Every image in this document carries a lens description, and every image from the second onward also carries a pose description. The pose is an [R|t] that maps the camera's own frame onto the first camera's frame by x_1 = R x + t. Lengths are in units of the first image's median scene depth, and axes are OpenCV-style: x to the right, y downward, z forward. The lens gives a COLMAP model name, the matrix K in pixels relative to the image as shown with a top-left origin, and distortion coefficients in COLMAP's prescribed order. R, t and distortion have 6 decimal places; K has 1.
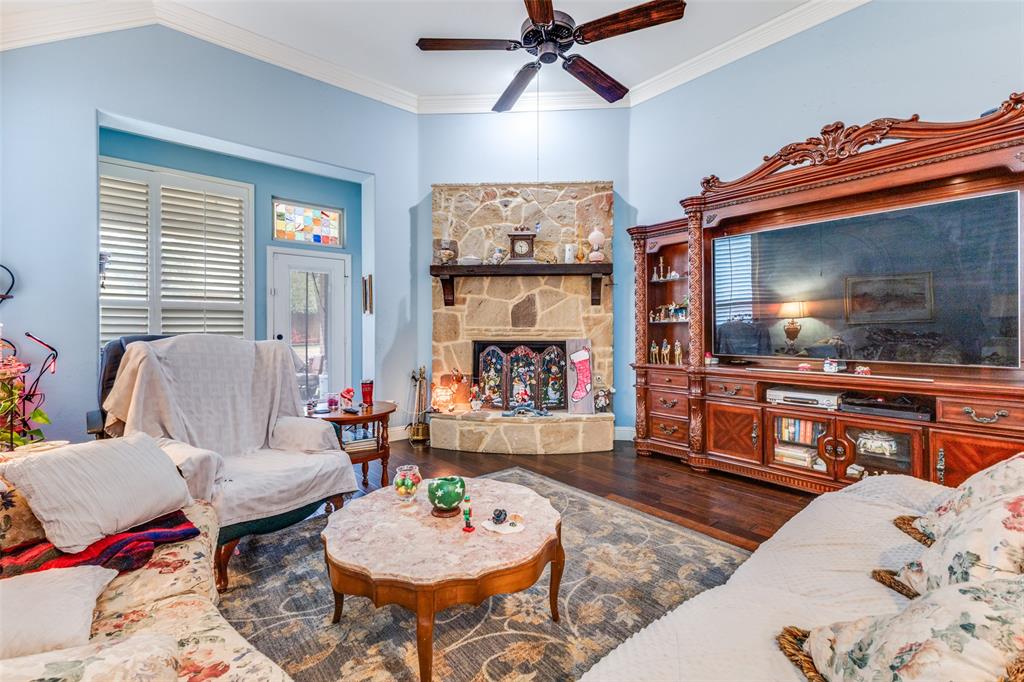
lens RADIAL K [[453.7, 0, 513.5], [0, 453.7, 328.3], [0, 0, 1]] dist [0.009405, 0.000175]
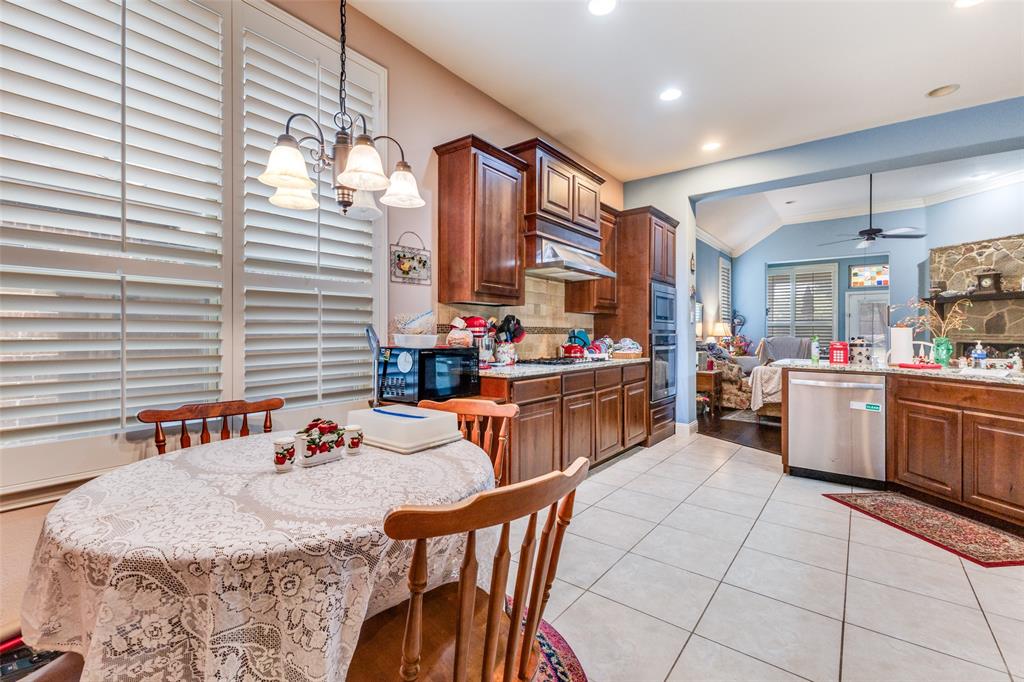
lens RADIAL K [[453.7, 0, 508.4], [0, 453.7, 329.4], [0, 0, 1]] dist [0.009405, 0.000175]
pose [[0.193245, -0.005683, -0.981134, 1.197505], [-0.001351, 0.999981, -0.006058, -0.007191], [0.981150, 0.002497, 0.193234, -0.869265]]
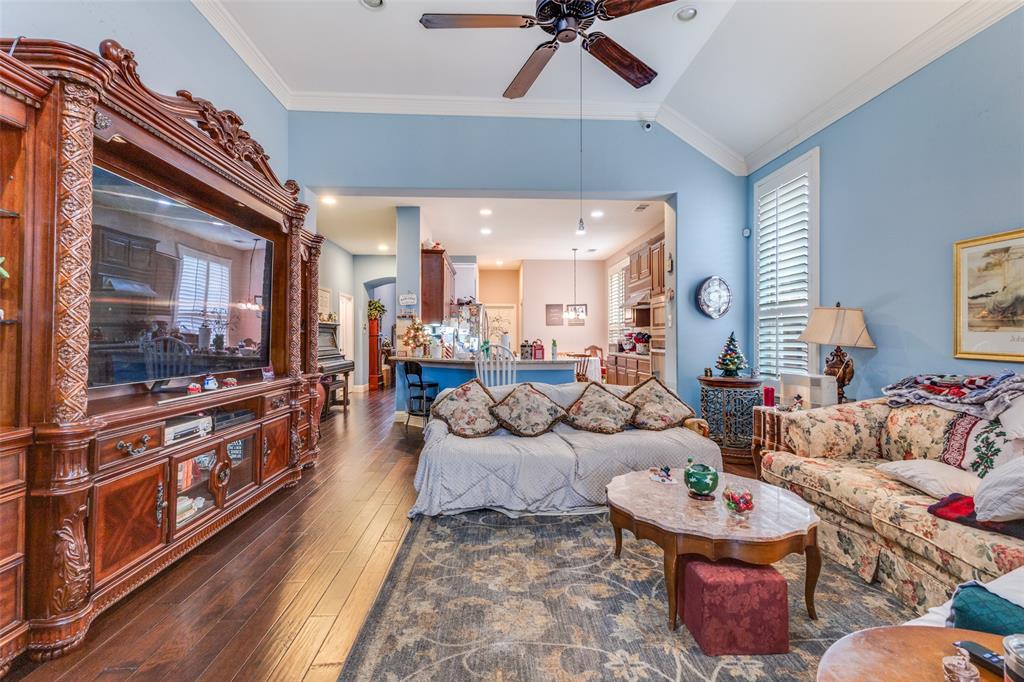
lens RADIAL K [[453.7, 0, 515.9], [0, 453.7, 333.8], [0, 0, 1]] dist [0.009405, 0.000175]
pose [[-0.792916, 0.009128, 0.609262, -0.188802], [-0.001358, 0.999859, -0.016748, 0.003242], [-0.609329, -0.014107, -0.792792, 0.865968]]
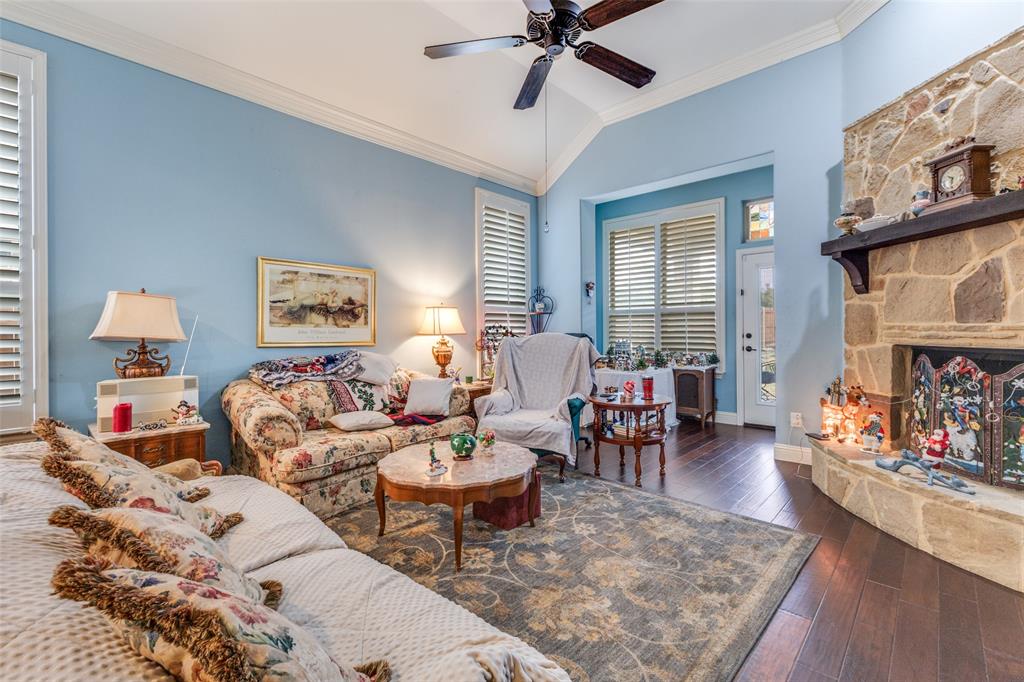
lens RADIAL K [[453.7, 0, 507.8], [0, 453.7, 330.1], [0, 0, 1]] dist [0.009405, 0.000175]
pose [[0.098562, -0.000397, -0.995131, 0.506362], [0.011181, 0.999937, 0.000709, -0.000116], [0.995068, -0.011196, 0.098560, 0.392023]]
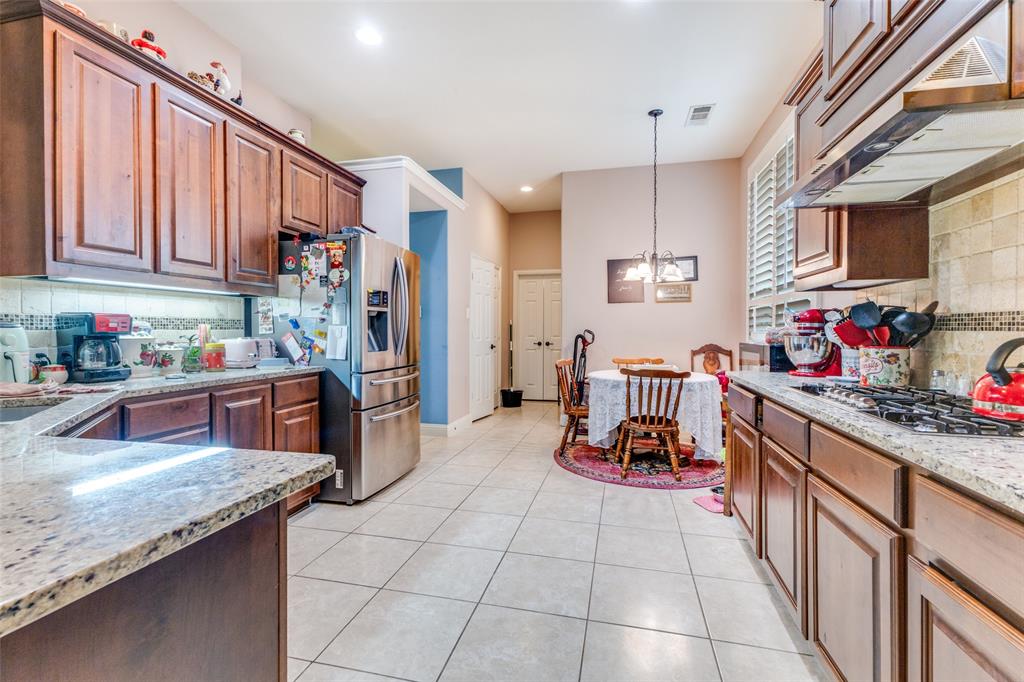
lens RADIAL K [[453.7, 0, 509.3], [0, 453.7, 334.0], [0, 0, 1]] dist [0.009405, 0.000175]
pose [[-0.566583, -0.004172, 0.823994, 0.295001], [-0.004874, 0.999987, 0.001712, -0.000701], [-0.823990, -0.003046, -0.566596, -0.204308]]
